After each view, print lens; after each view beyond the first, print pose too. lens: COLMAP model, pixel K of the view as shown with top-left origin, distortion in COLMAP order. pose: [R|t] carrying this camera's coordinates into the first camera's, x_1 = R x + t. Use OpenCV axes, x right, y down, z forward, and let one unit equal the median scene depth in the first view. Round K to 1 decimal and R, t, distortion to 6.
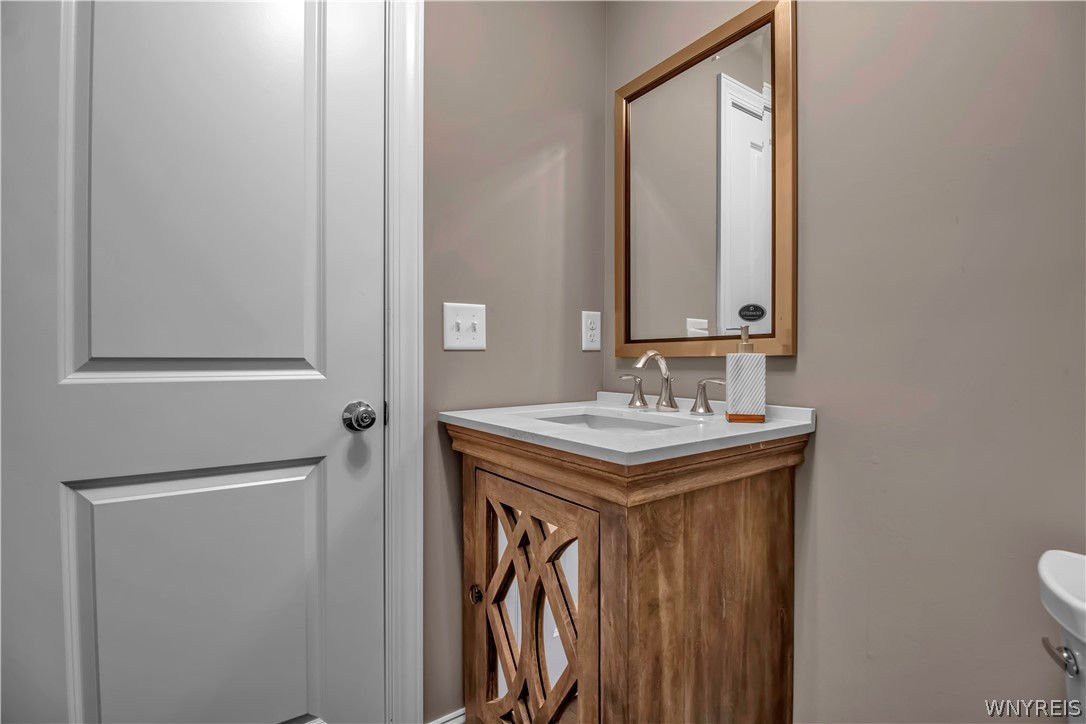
lens RADIAL K [[503.9, 0, 543.9], [0, 503.9, 358.3], [0, 0, 1]] dist [0.000061, 0.000005]
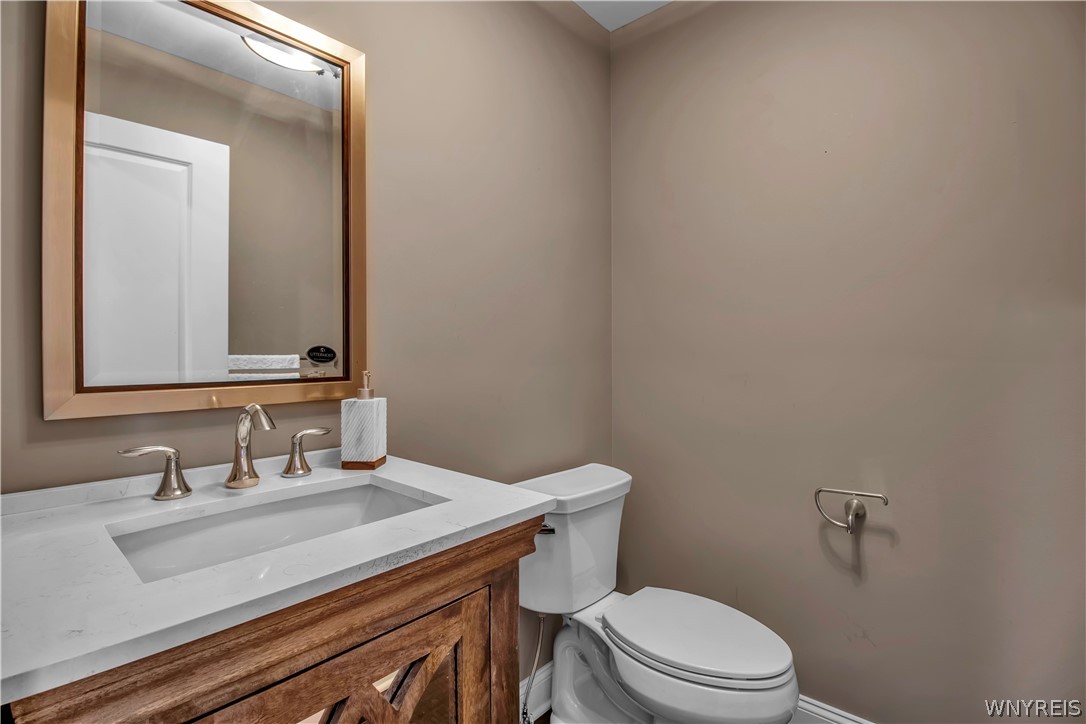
lens RADIAL K [[503.9, 0, 543.7], [0, 503.9, 359.2], [0, 0, 1]] dist [0.000061, 0.000005]
pose [[-0.214594, -0.007029, 0.976678, -0.756499], [0.003257, 0.999963, 0.007912, -0.111256], [-0.976698, 0.004879, -0.214563, 1.011680]]
